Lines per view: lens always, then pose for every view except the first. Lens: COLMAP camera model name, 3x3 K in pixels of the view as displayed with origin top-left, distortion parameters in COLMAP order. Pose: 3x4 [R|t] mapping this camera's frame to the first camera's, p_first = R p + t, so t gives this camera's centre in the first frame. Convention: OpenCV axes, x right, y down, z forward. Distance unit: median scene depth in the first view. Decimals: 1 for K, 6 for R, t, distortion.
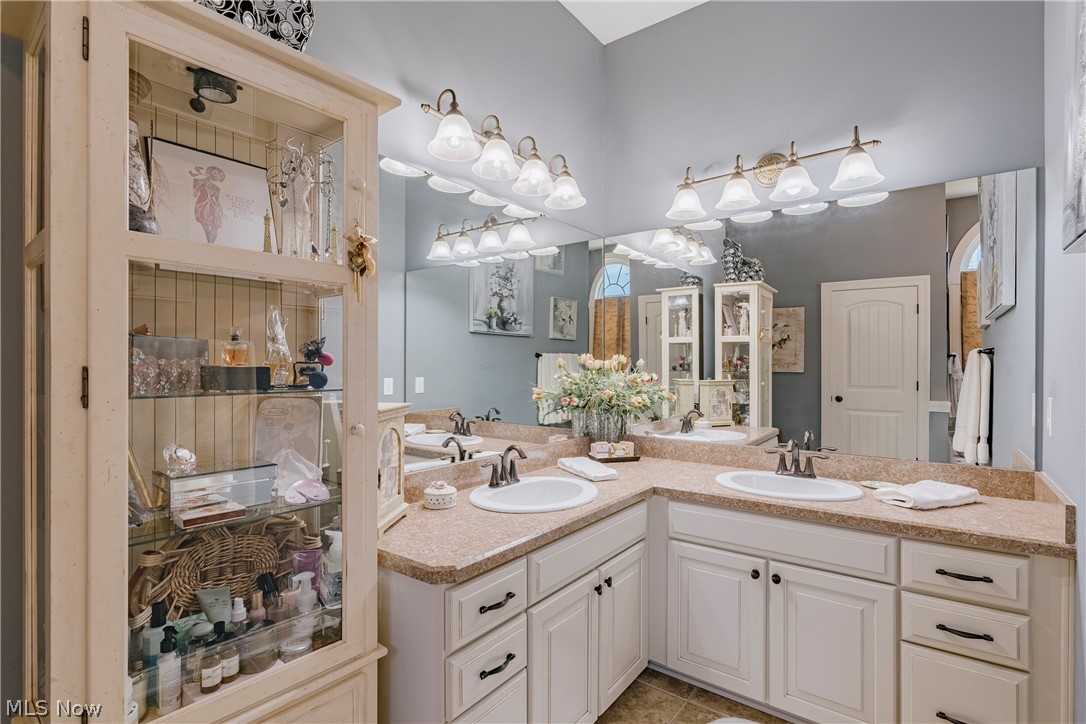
lens RADIAL K [[522.0, 0, 541.2], [0, 522.0, 366.1], [0, 0, 1]] dist [-0.012012, 0.002088]
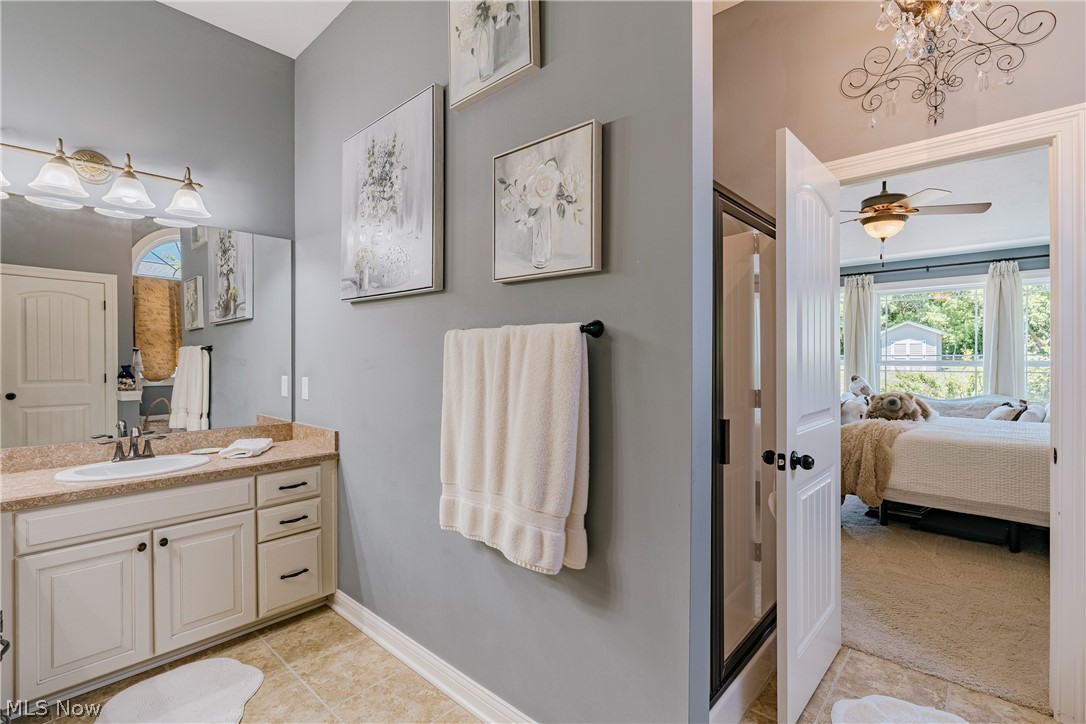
lens RADIAL K [[500.2, 0, 547.4], [0, 500.2, 360.1], [0, 0, 1]] dist [-0.004827, 0.000384]
pose [[0.075218, -0.005569, 0.997152, -0.532662], [0.003197, 0.999981, 0.005344, -0.002820], [-0.997162, 0.002786, 0.075234, 0.048328]]
